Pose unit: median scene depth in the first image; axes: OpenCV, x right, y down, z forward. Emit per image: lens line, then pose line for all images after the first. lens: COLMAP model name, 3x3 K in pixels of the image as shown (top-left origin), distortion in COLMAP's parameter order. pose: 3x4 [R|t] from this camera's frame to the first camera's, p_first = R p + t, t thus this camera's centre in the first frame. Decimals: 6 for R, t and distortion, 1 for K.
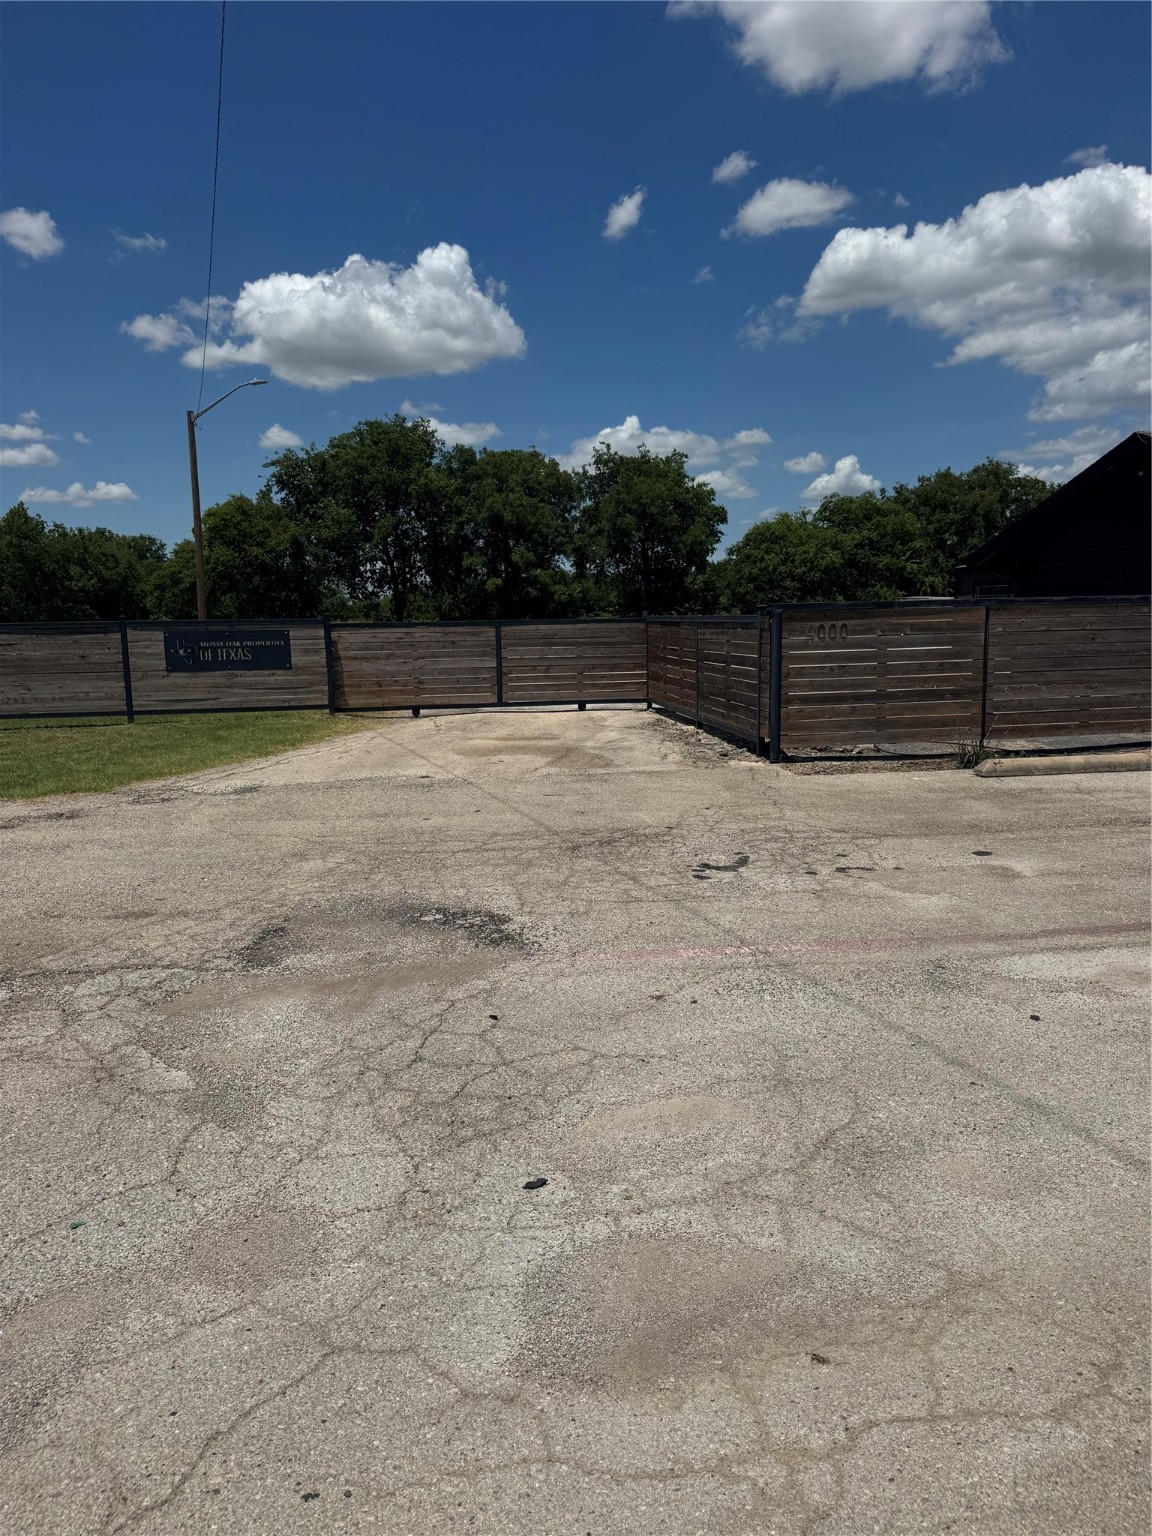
lens RADIAL K [[1091.8, 0, 576.0], [0, 1091.8, 768.0], [0, 0, 1]] dist [0.081151, -0.131040]
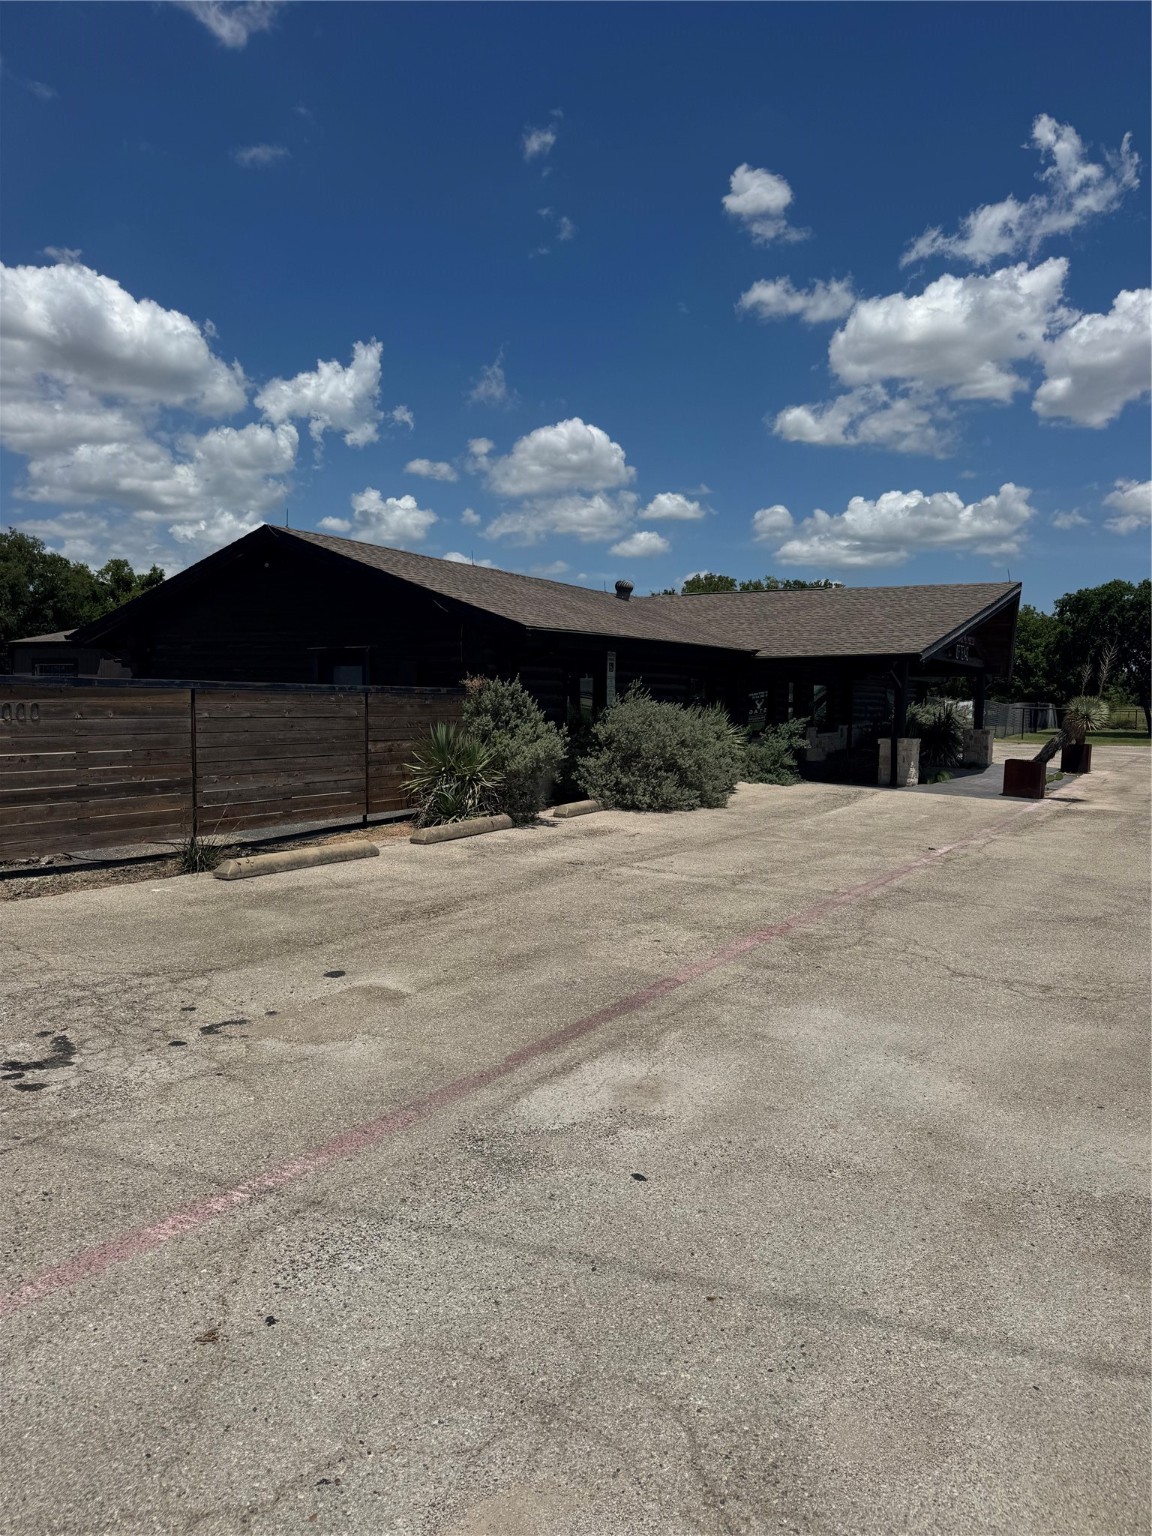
lens RADIAL K [[1064.5, 0, 576.0], [0, 1064.5, 768.0], [0, 0, 1]] dist [0.126494, -0.230471]
pose [[0.639735, -0.019608, 0.768345, -0.106084], [0.074473, 0.996552, -0.036575, -0.026462], [-0.764979, 0.080619, 0.638990, 0.200045]]
